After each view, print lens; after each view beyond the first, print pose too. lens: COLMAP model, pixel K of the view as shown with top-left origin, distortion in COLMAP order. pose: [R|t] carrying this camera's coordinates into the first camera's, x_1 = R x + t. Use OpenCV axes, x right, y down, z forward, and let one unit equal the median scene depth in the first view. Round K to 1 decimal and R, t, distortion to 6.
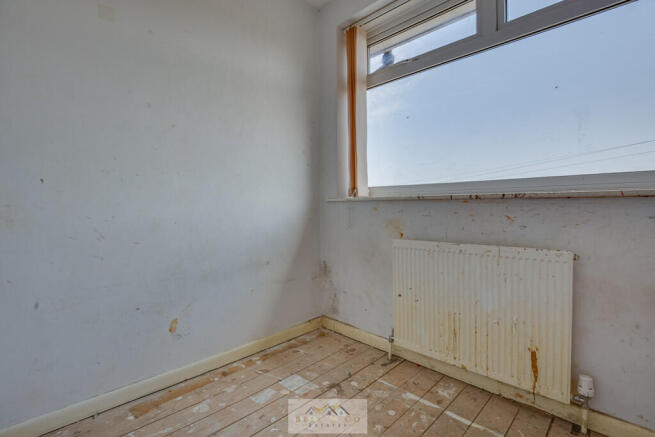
lens RADIAL K [[310.9, 0, 324.7], [0, 310.9, 214.5], [0, 0, 1]] dist [0.000397, 0.000703]
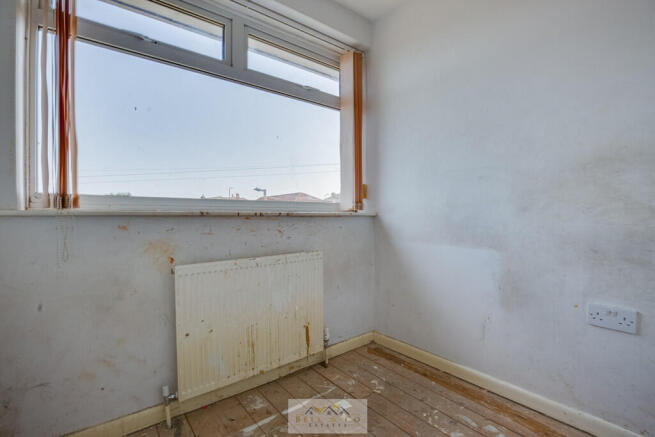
lens RADIAL K [[310.9, 0, 324.6], [0, 310.9, 219.4], [0, 0, 1]] dist [0.000397, 0.000703]
pose [[0.115937, 0.006219, 0.993237, -0.606152], [0.037720, 0.999231, -0.010659, -0.017767], [-0.992540, 0.038701, 0.115614, 0.639754]]
